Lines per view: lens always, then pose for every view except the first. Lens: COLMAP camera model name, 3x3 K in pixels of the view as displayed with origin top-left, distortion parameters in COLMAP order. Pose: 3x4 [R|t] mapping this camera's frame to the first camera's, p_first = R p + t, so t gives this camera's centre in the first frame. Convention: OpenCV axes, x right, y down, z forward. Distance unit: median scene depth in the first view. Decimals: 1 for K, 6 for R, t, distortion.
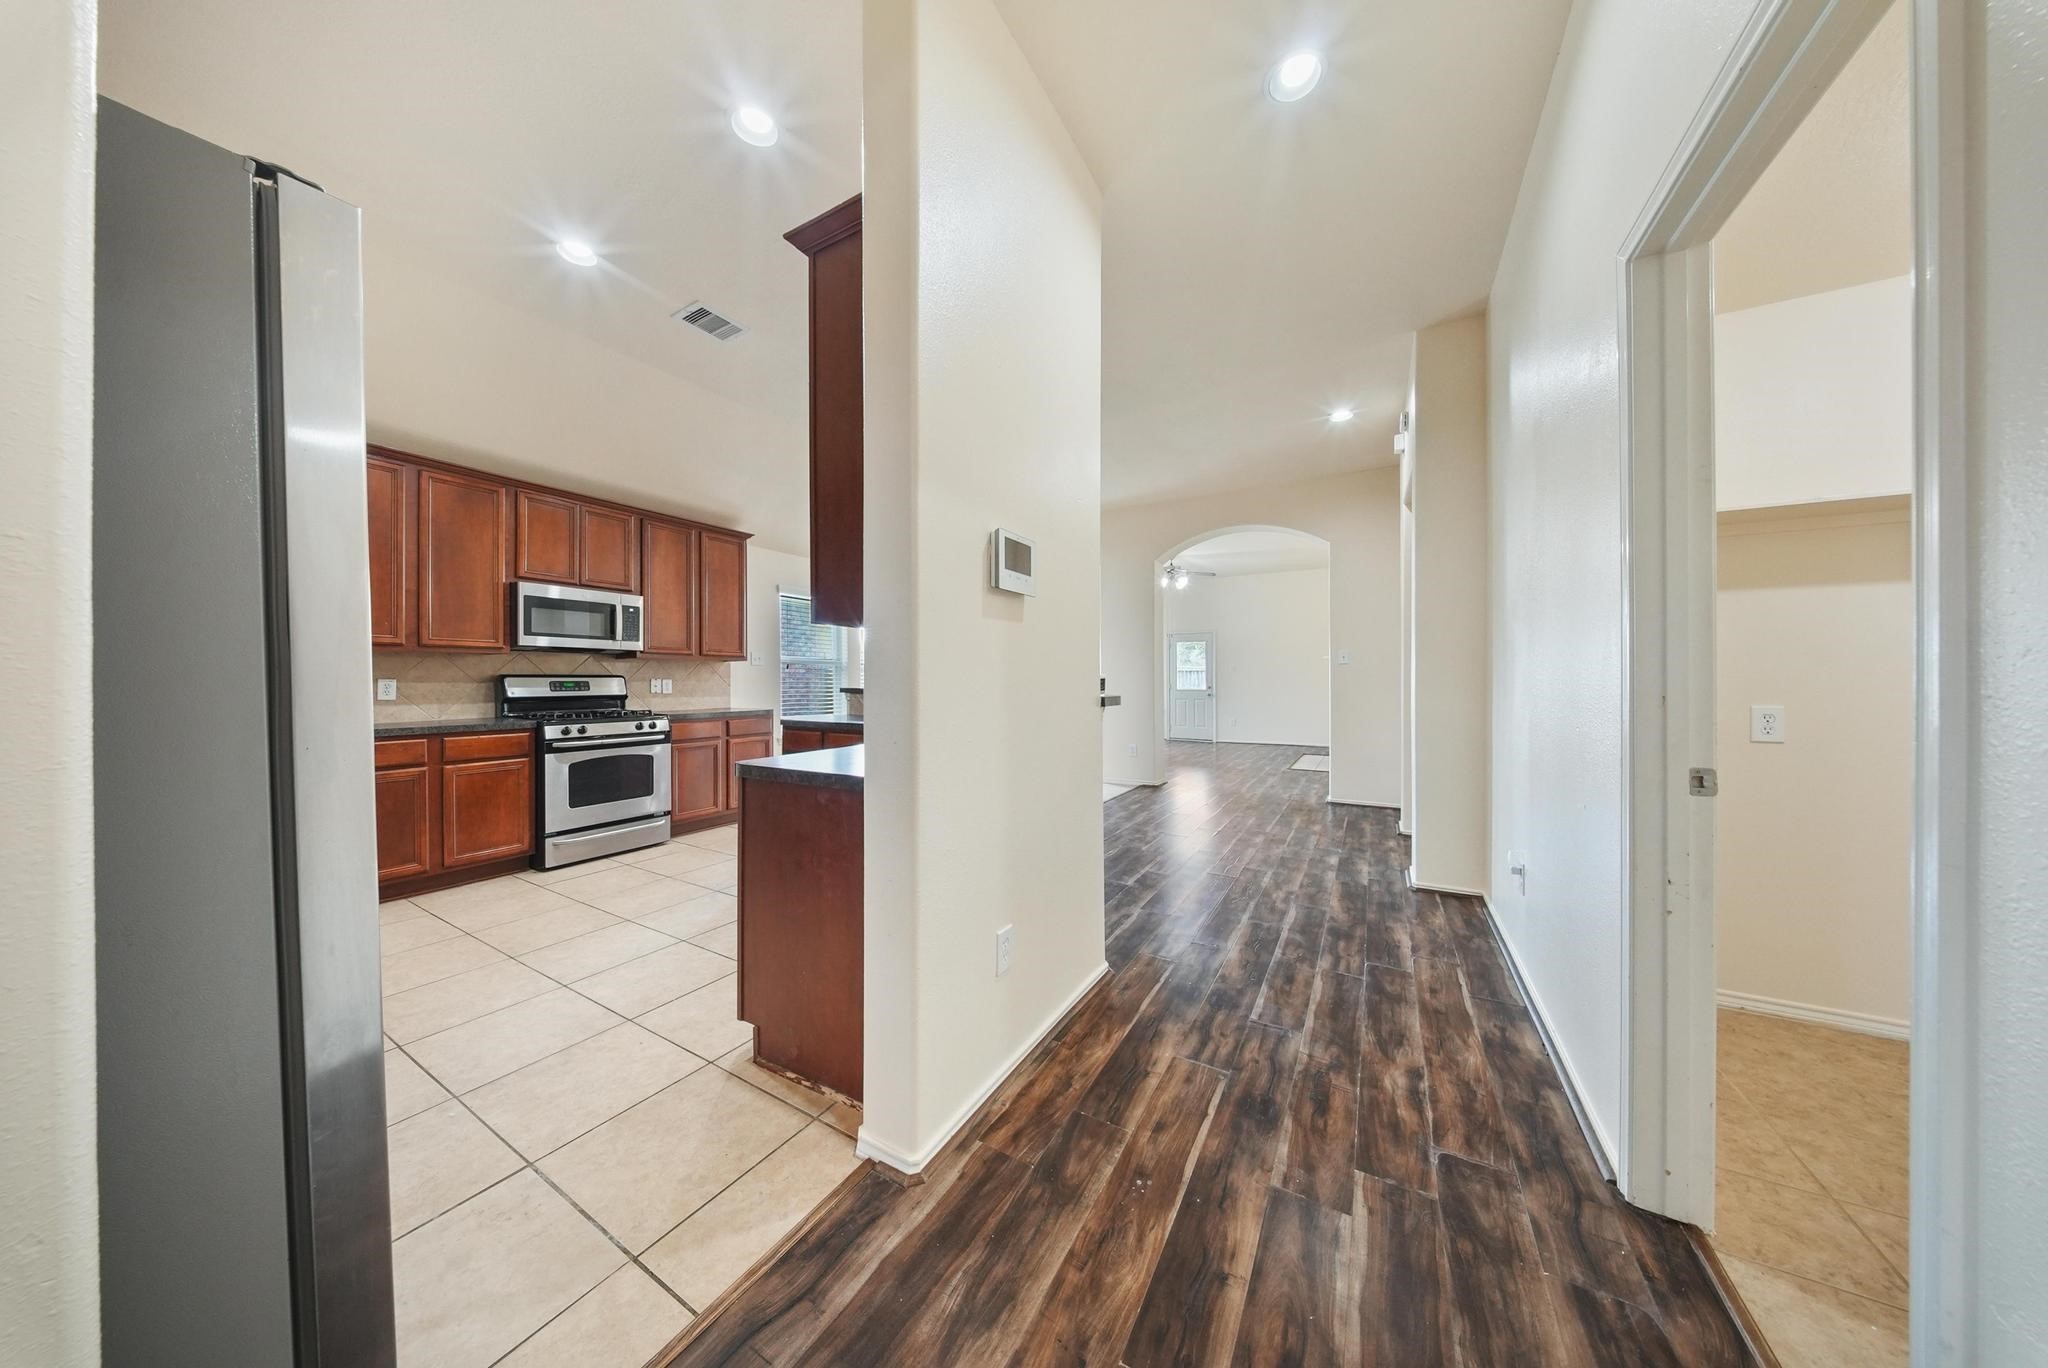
lens RADIAL K [[611.2, 0, 1022.2], [0, 611.2, 678.2], [0, 0, 1]] dist [-0.001966, -0.000520]
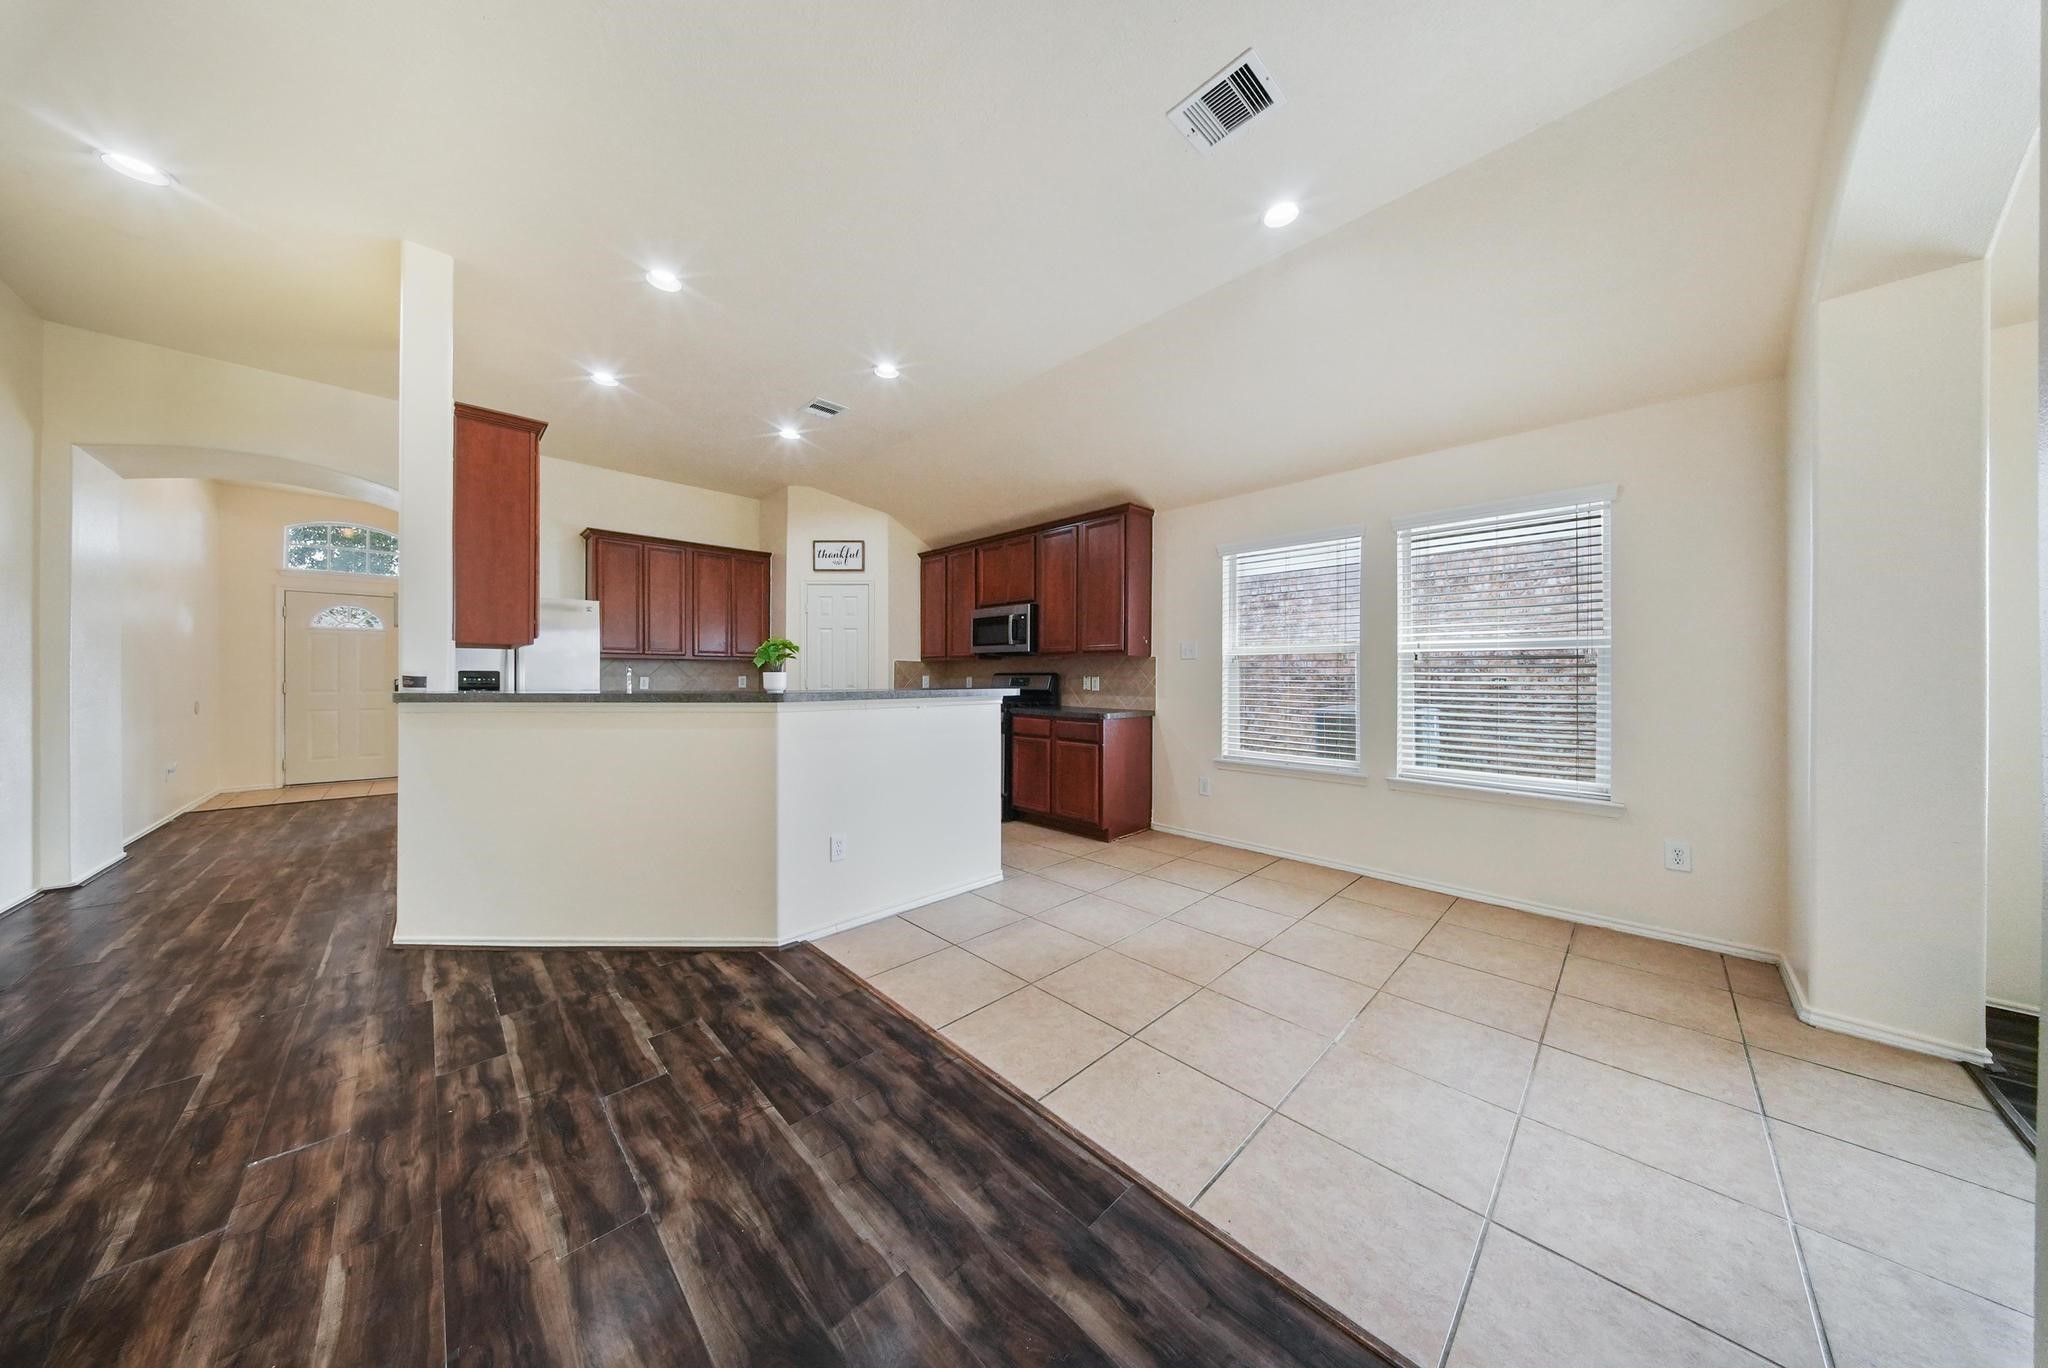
lens RADIAL K [[611.2, 0, 1022.2], [0, 611.2, 677.1], [0, 0, 1]] dist [-0.001966, -0.000520]
pose [[-0.272888, 0.006162, -0.962026, 0.547826], [0.002337, 0.999981, 0.005742, -0.004985], [0.962043, -0.000682, -0.272898, 1.476789]]
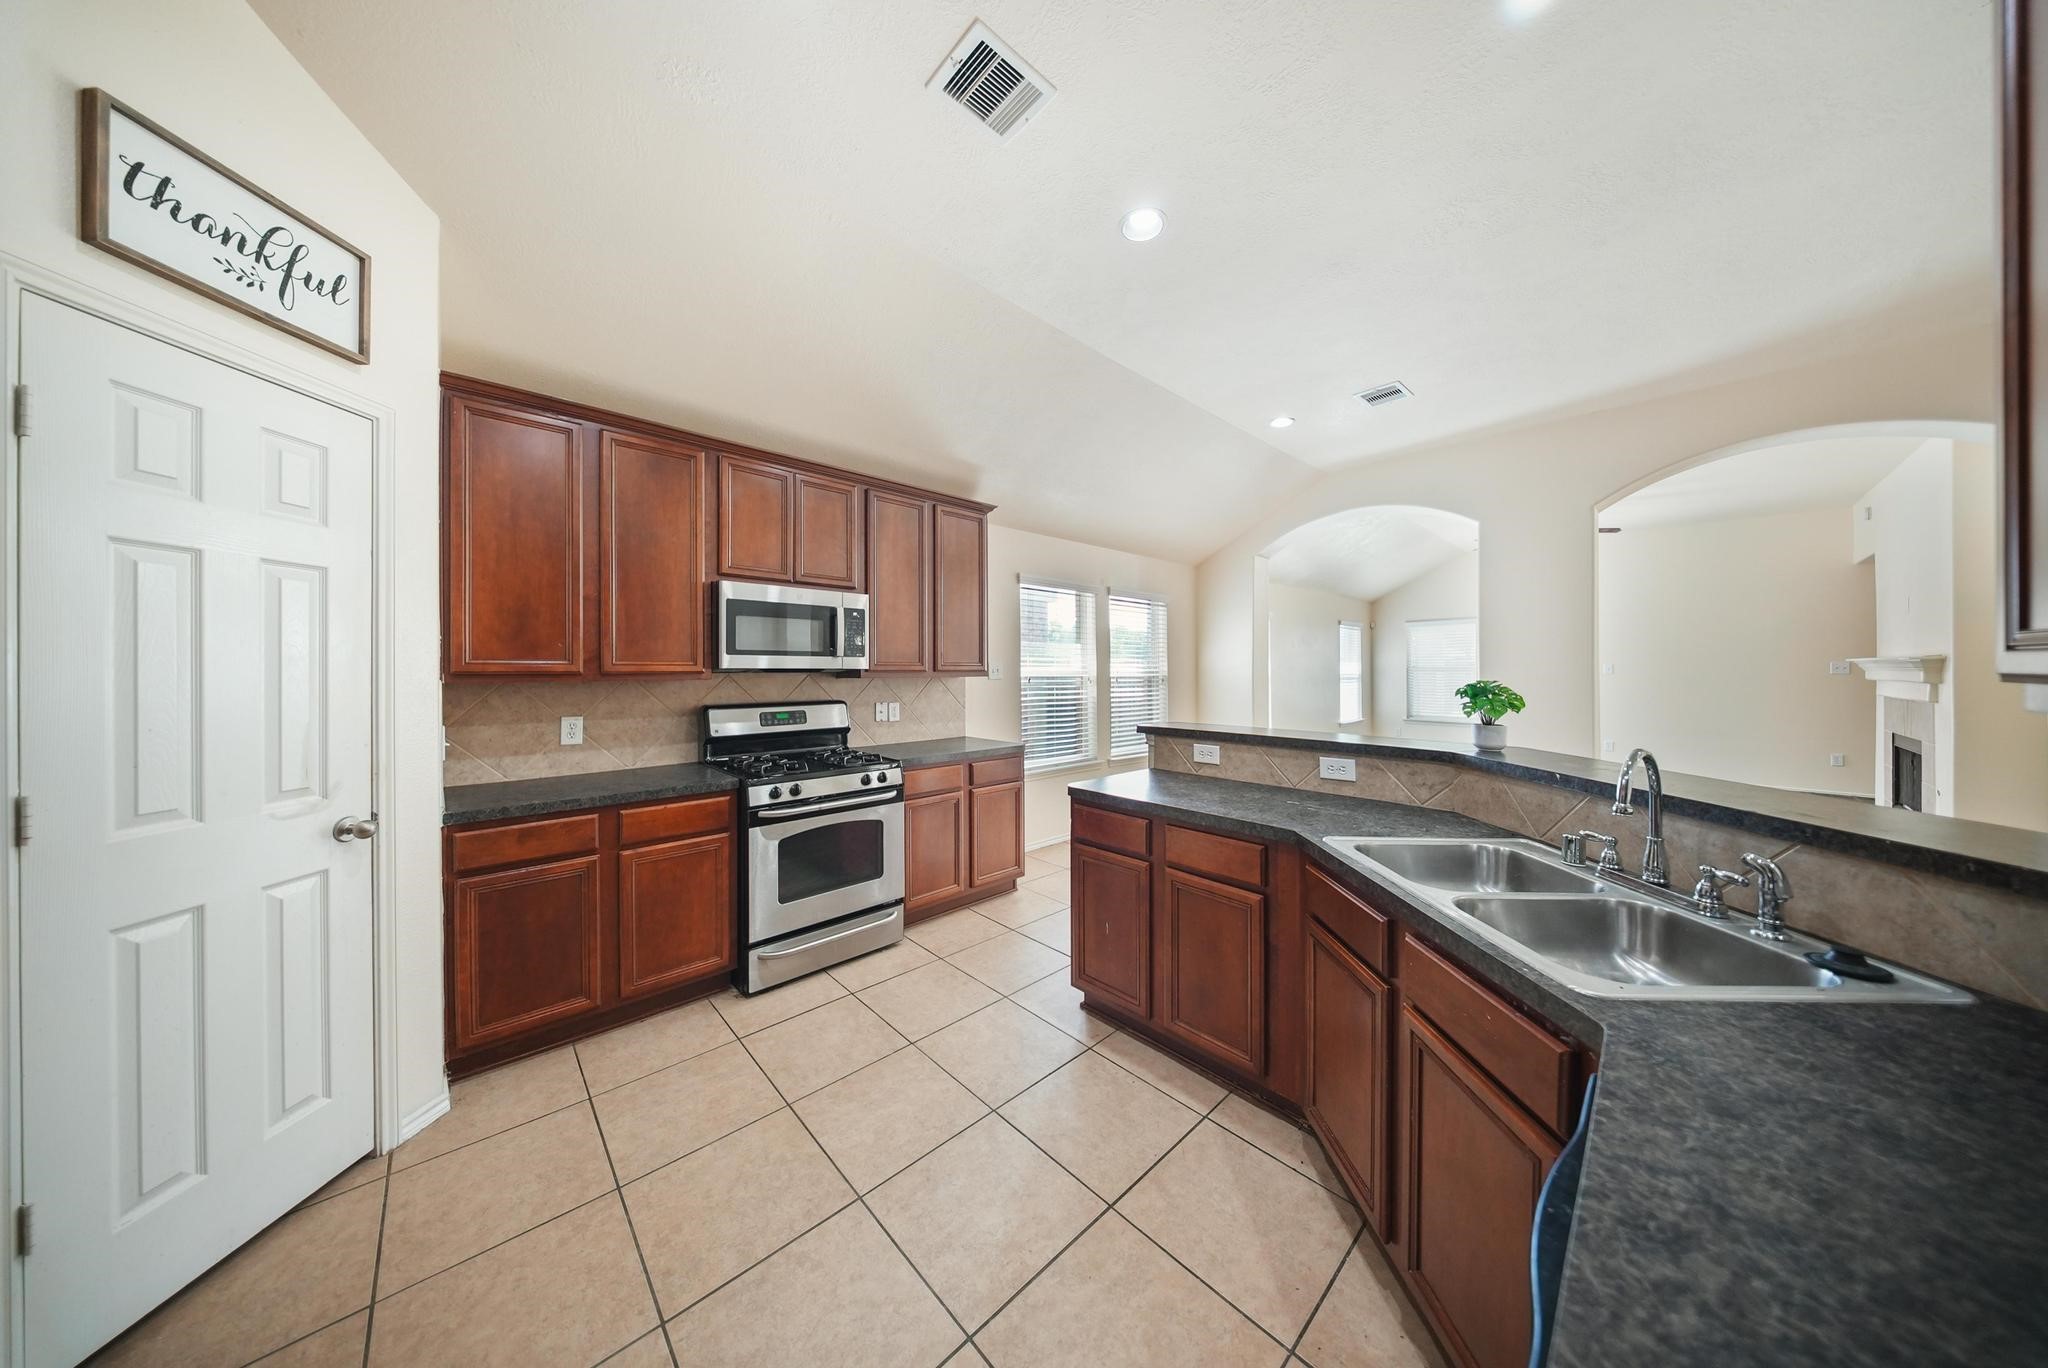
lens RADIAL K [[611.2, 0, 1009.8], [0, 611.2, 670.4], [0, 0, 1]] dist [-0.001966, -0.000520]
pose [[0.953430, 0.002870, -0.301599, -0.270913], [-0.001094, 0.999981, 0.006057, -0.054445], [0.301611, -0.005445, 0.953416, 0.399864]]
